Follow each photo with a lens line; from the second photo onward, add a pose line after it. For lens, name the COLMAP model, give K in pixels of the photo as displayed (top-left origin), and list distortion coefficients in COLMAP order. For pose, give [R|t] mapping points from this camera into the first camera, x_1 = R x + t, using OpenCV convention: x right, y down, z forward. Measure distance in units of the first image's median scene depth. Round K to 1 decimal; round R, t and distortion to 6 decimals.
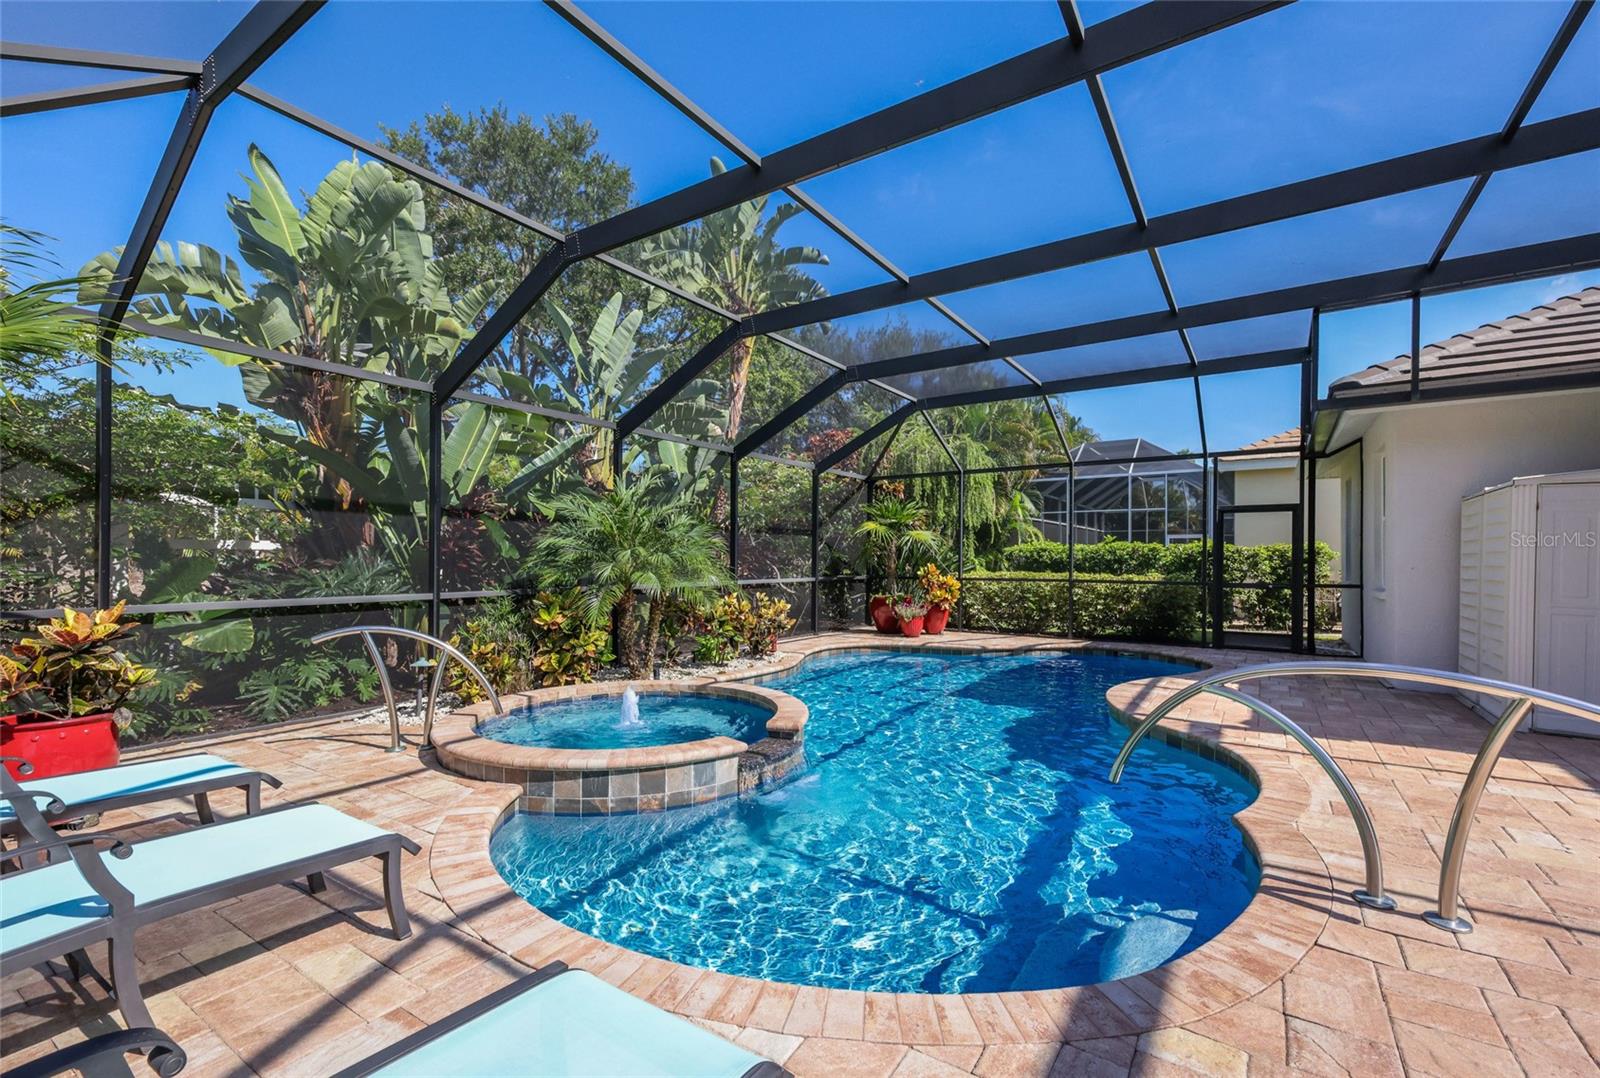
lens RADIAL K [[704.2, 0, 799.5], [0, 704.2, 552.3], [0, 0, 1]] dist [0.019714, -0.000339]
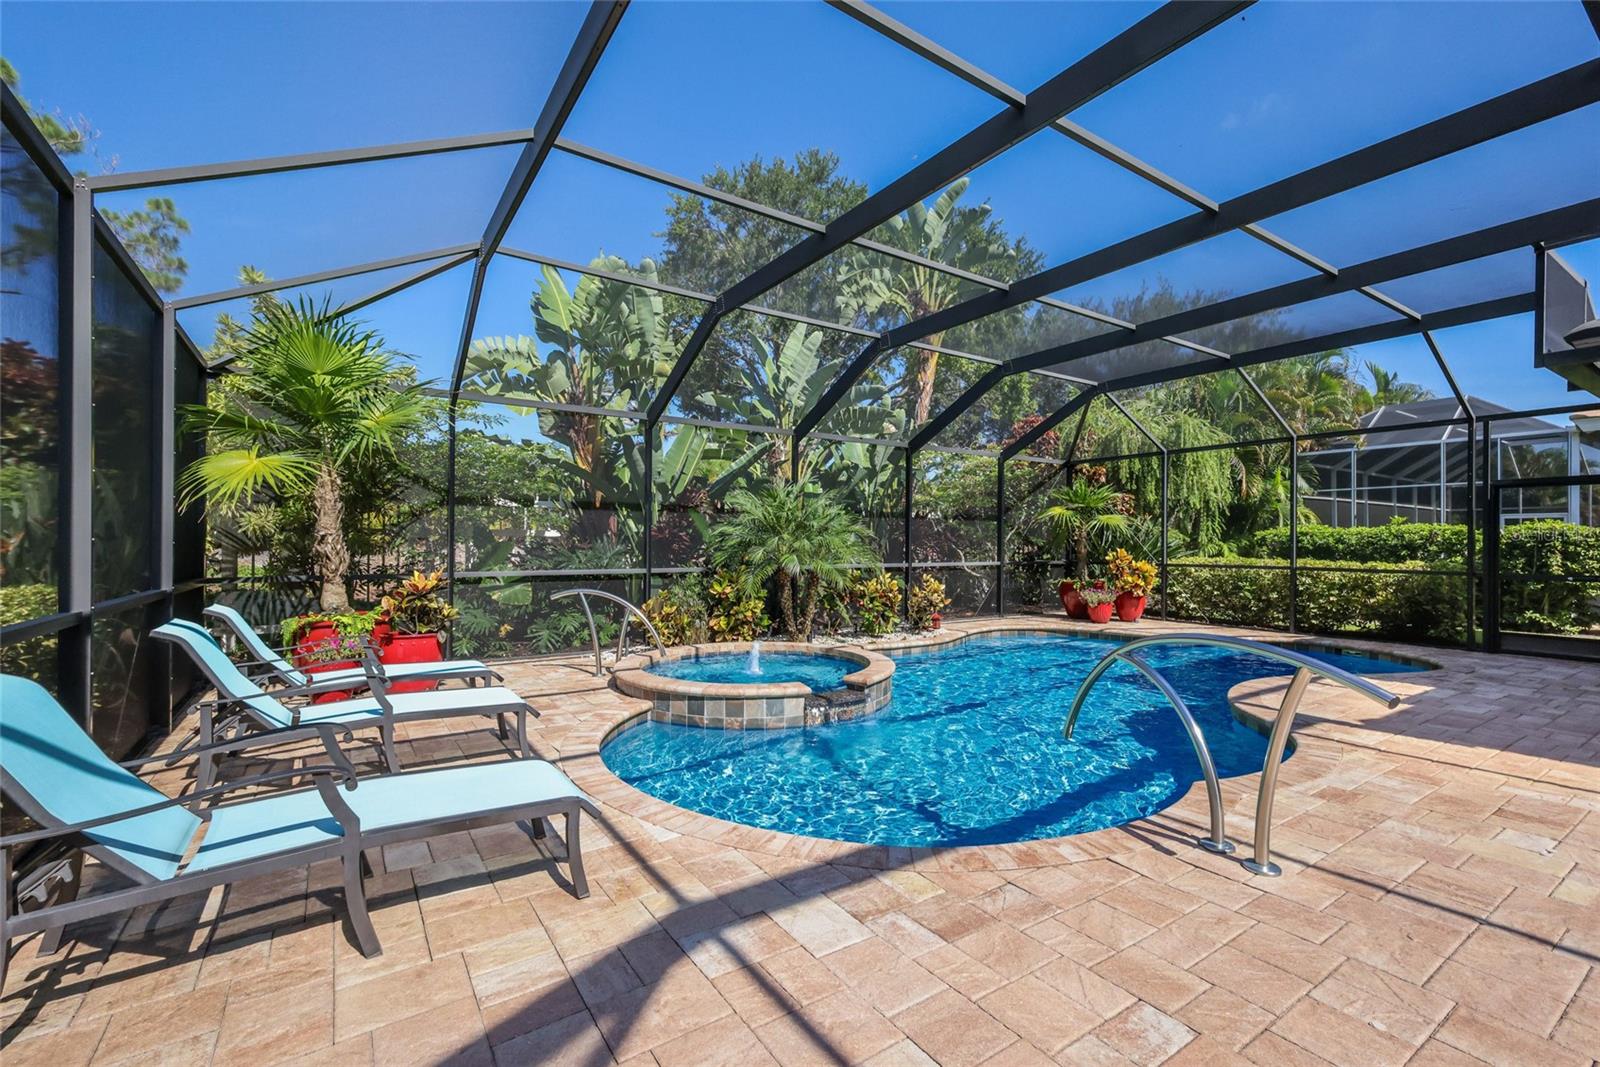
lens RADIAL K [[696.1, 0, 800.0], [0, 696.1, 533.5], [0, 0, 1]] dist [0.023488, 0.000058]
pose [[0.924877, -0.004508, -0.380239, 0.234783], [0.002445, 0.999980, -0.005908, -0.000402], [0.380258, 0.004535, 0.924869, -0.105024]]
